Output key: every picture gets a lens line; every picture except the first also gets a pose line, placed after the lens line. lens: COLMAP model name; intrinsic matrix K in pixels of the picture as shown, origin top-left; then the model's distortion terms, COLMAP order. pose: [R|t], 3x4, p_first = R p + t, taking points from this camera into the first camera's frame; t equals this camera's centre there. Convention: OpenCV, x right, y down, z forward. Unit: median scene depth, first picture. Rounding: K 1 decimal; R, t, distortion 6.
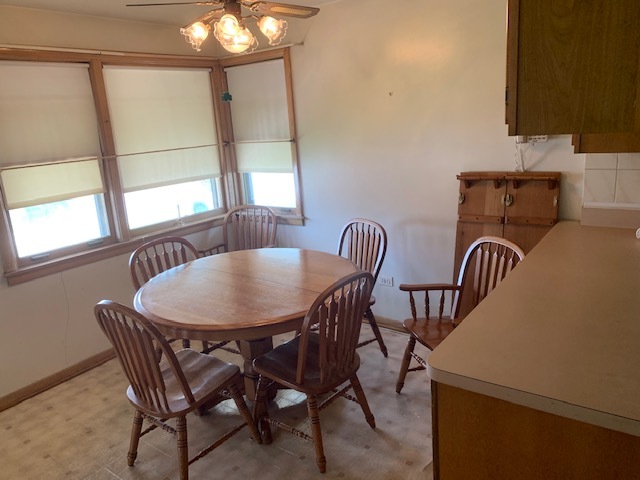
lens RADIAL K [[488.9, 0, 322.5], [0, 488.9, 242.0], [0, 0, 1]] dist [0.044720, -0.038421]
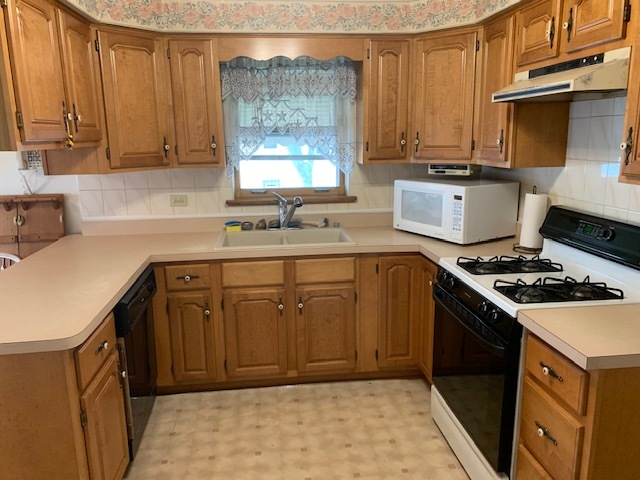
lens RADIAL K [[490.4, 0, 320.0], [0, 490.4, 240.0], [0, 0, 1]] dist [0.049214, -0.050915]
pose [[0.731314, -0.082362, 0.677050, 0.095240], [0.137411, 0.990119, -0.027978, 0.068039], [-0.668055, 0.113495, 0.735405, -0.219359]]
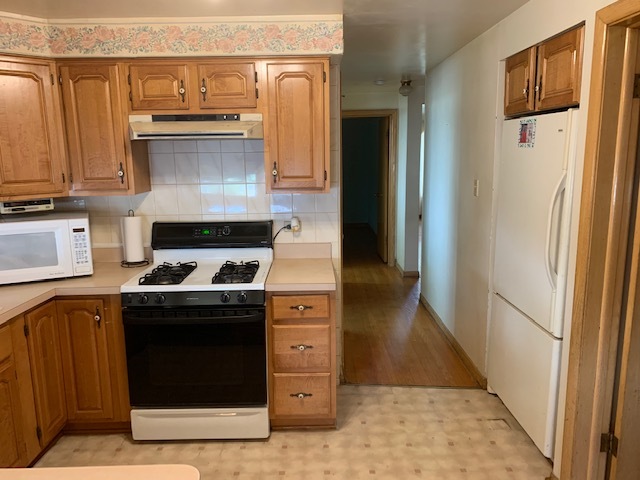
lens RADIAL K [[487.2, 0, 313.6], [0, 487.2, 242.6], [0, 0, 1]] dist [0.087310, -0.099497]
pose [[-0.574683, -0.068987, 0.815463, -0.065605], [0.267049, 0.926088, 0.266544, -0.087760], [-0.773579, 0.370947, -0.513784, 0.346158]]
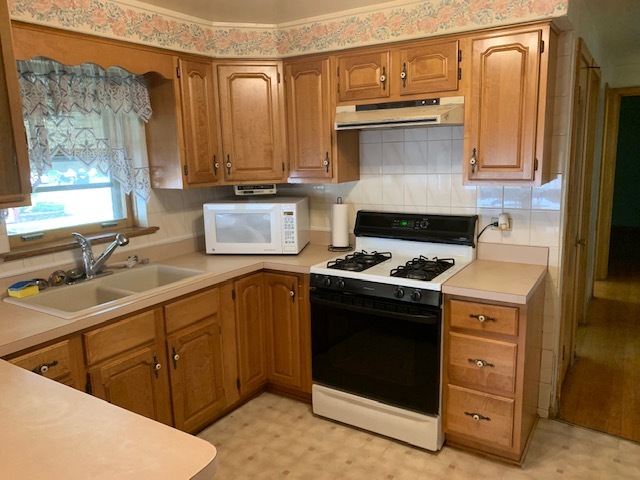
lens RADIAL K [[488.9, 0, 322.5], [0, 488.9, 242.0], [0, 0, 1]] dist [0.044720, -0.038421]
pose [[-0.059500, -0.113369, 0.991770, -0.076238], [0.285965, 0.949954, 0.125746, -0.037483], [-0.956391, 0.291094, -0.024103, 0.196657]]
